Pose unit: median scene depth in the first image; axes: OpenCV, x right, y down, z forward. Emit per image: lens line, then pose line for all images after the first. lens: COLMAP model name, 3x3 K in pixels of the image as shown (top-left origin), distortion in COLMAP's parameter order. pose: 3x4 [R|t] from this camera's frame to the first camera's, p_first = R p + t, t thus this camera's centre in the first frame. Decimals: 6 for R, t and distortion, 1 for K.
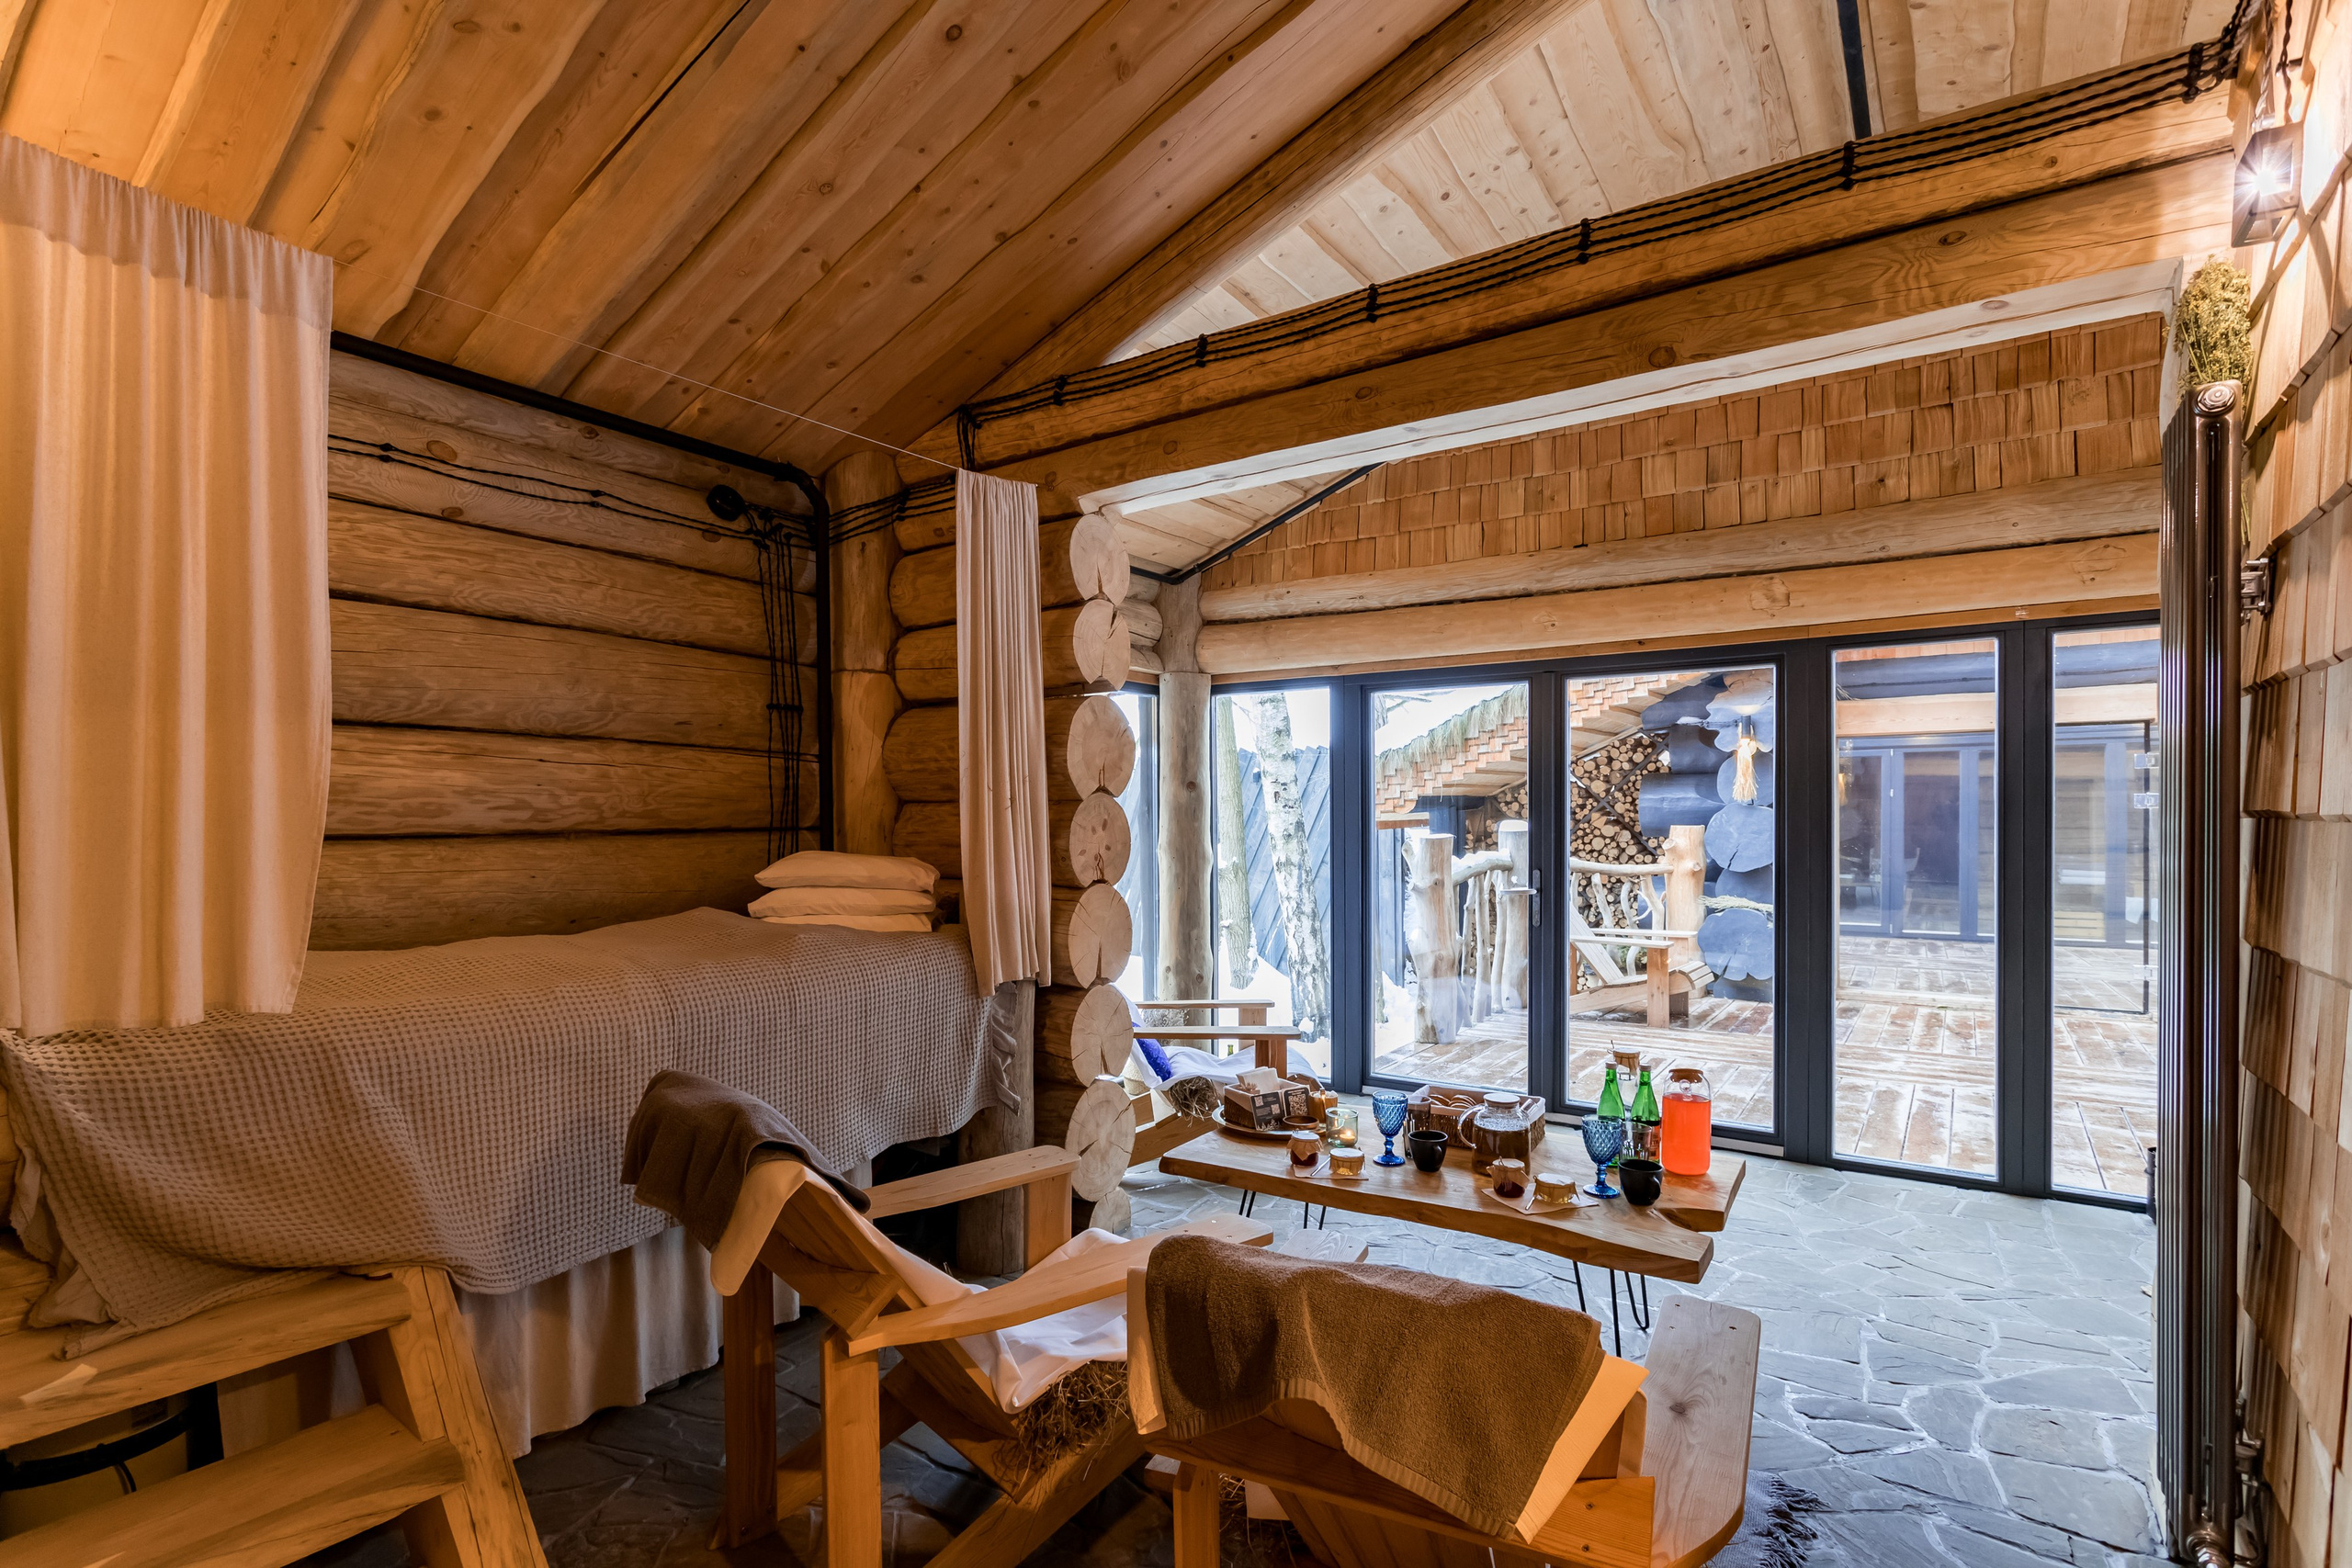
lens RADIAL K [[1163.3, 0, 1167.2], [0, 1163.3, 845.0], [0, 0, 1]] dist [0.003775, 0.000980]
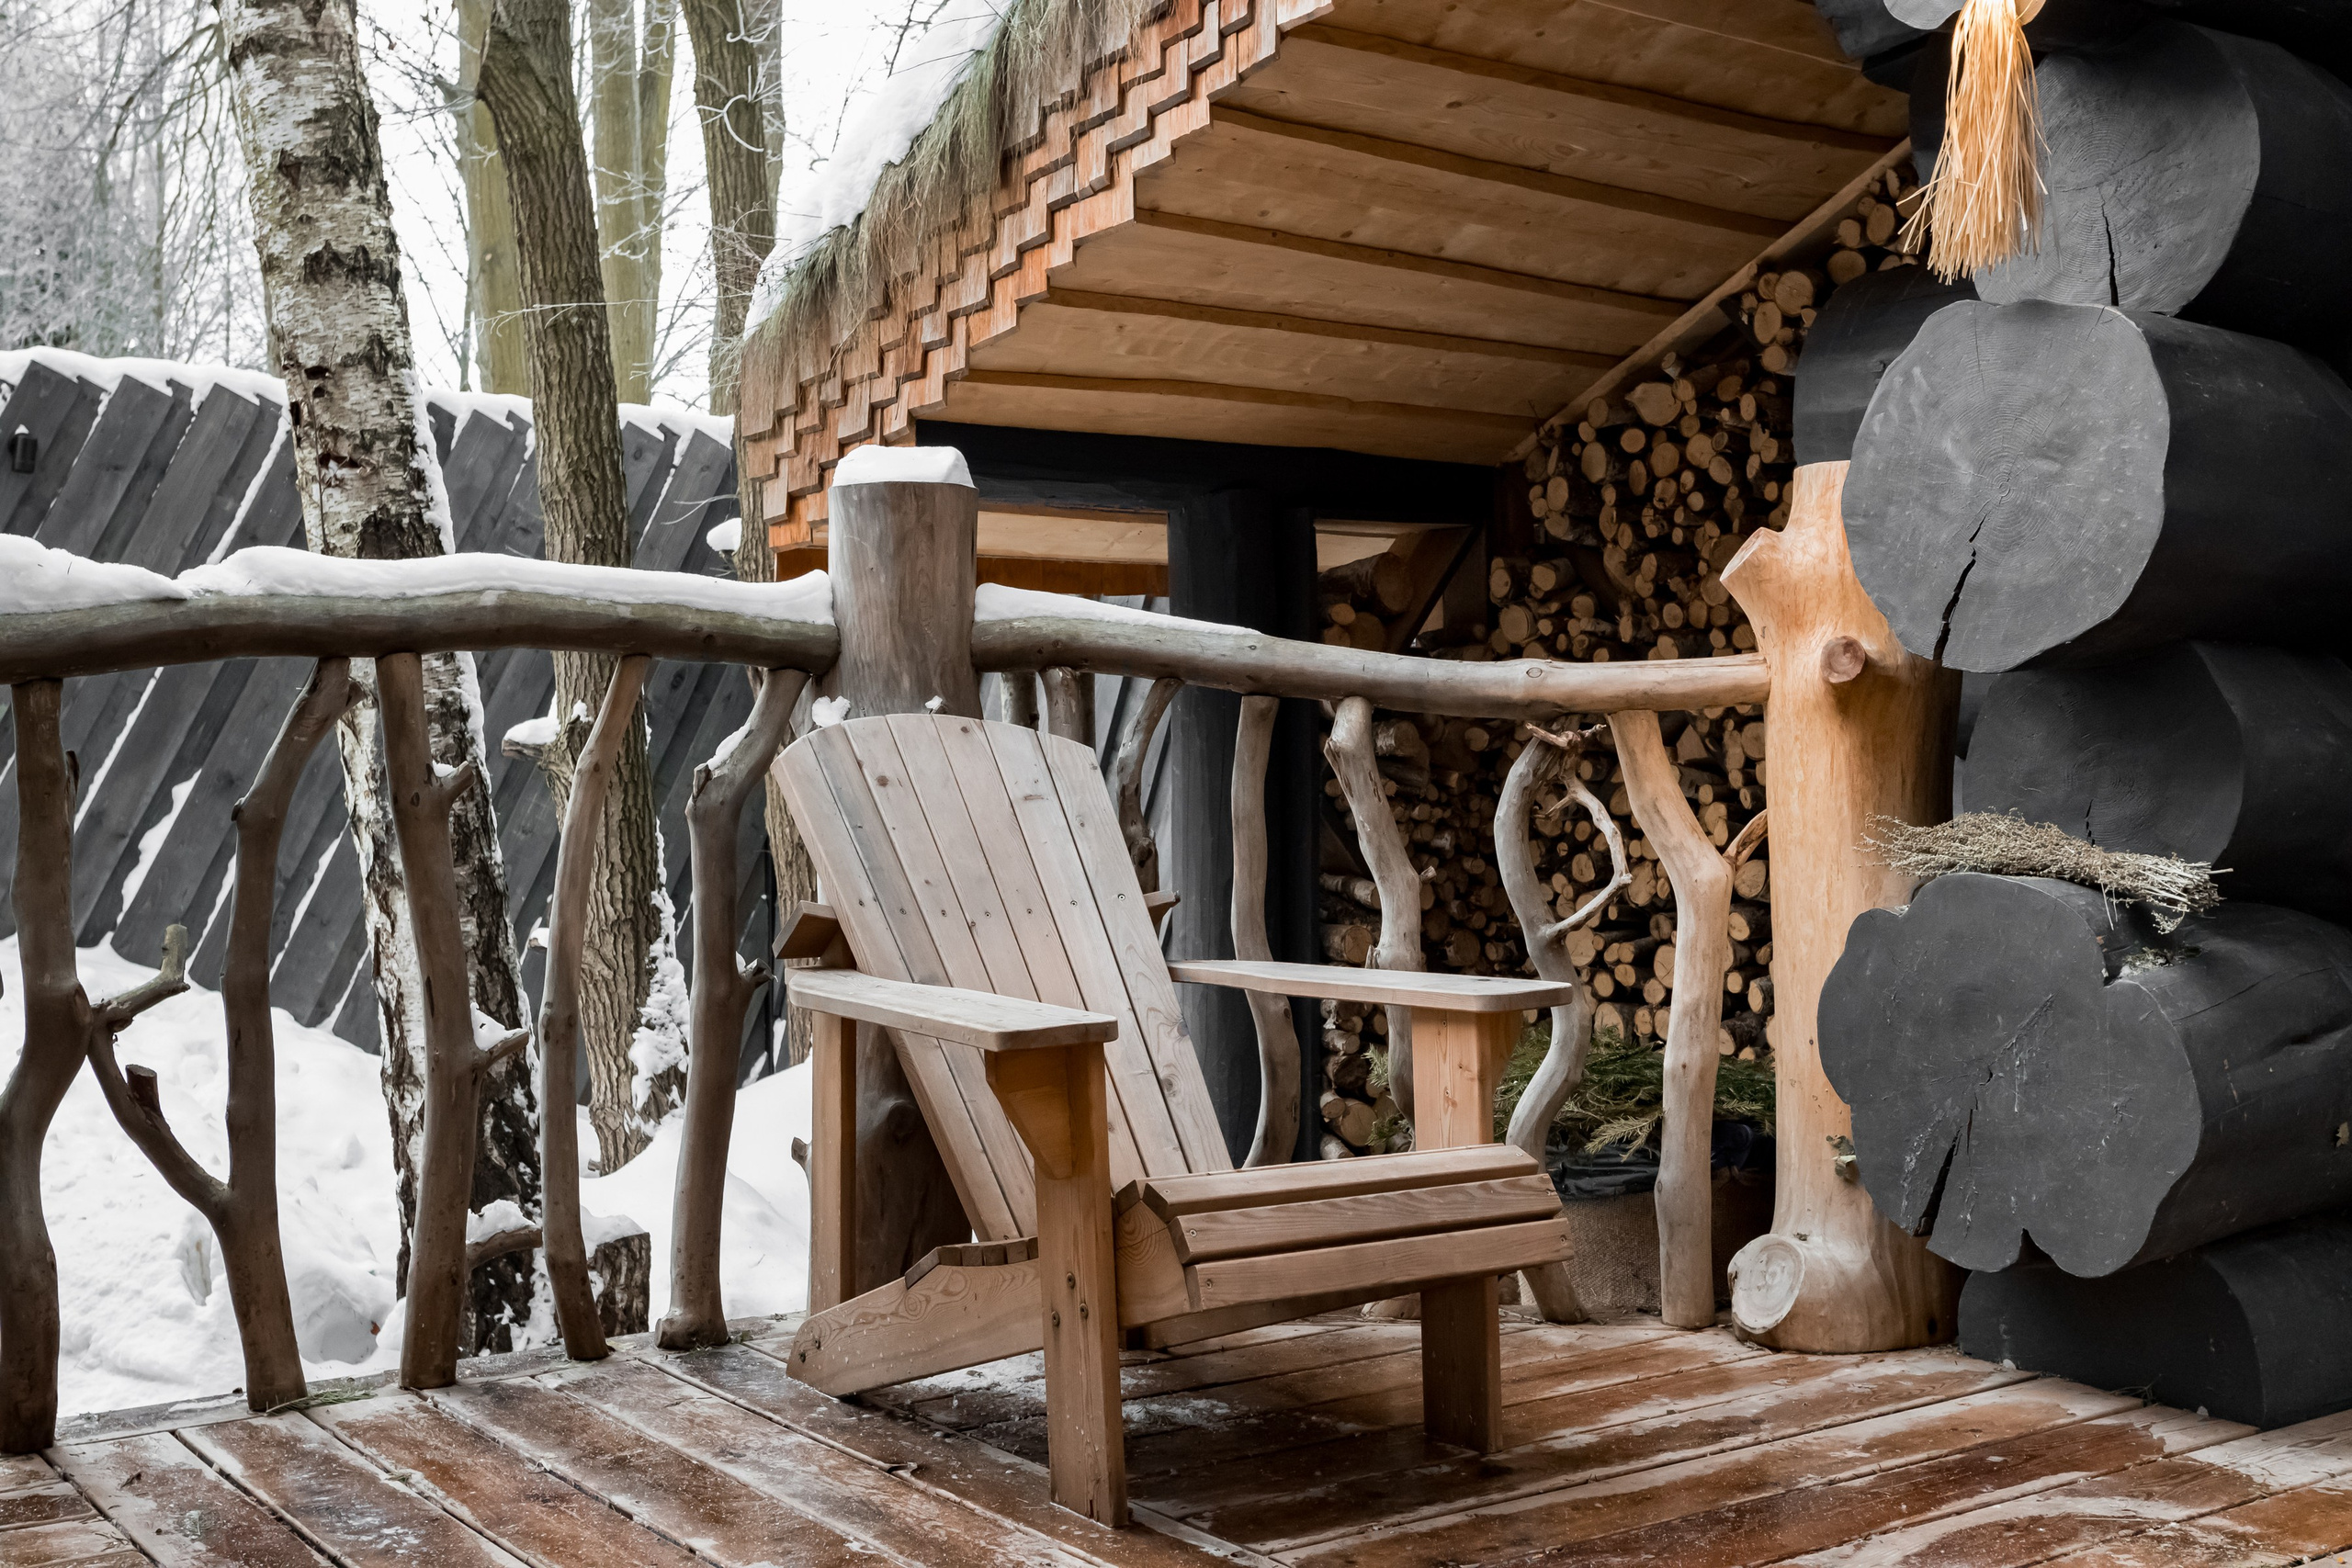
lens RADIAL K [[2553.0, 0, 1176.0], [0, 2553.0, 784.0], [0, 0, 1]] dist [0.013406, 0.014265]
pose [[0.938340, 0.007653, -0.345629, 0.532440], [-0.014999, 0.999715, -0.018585, 0.051316], [0.345388, 0.022623, 0.938187, 0.606977]]
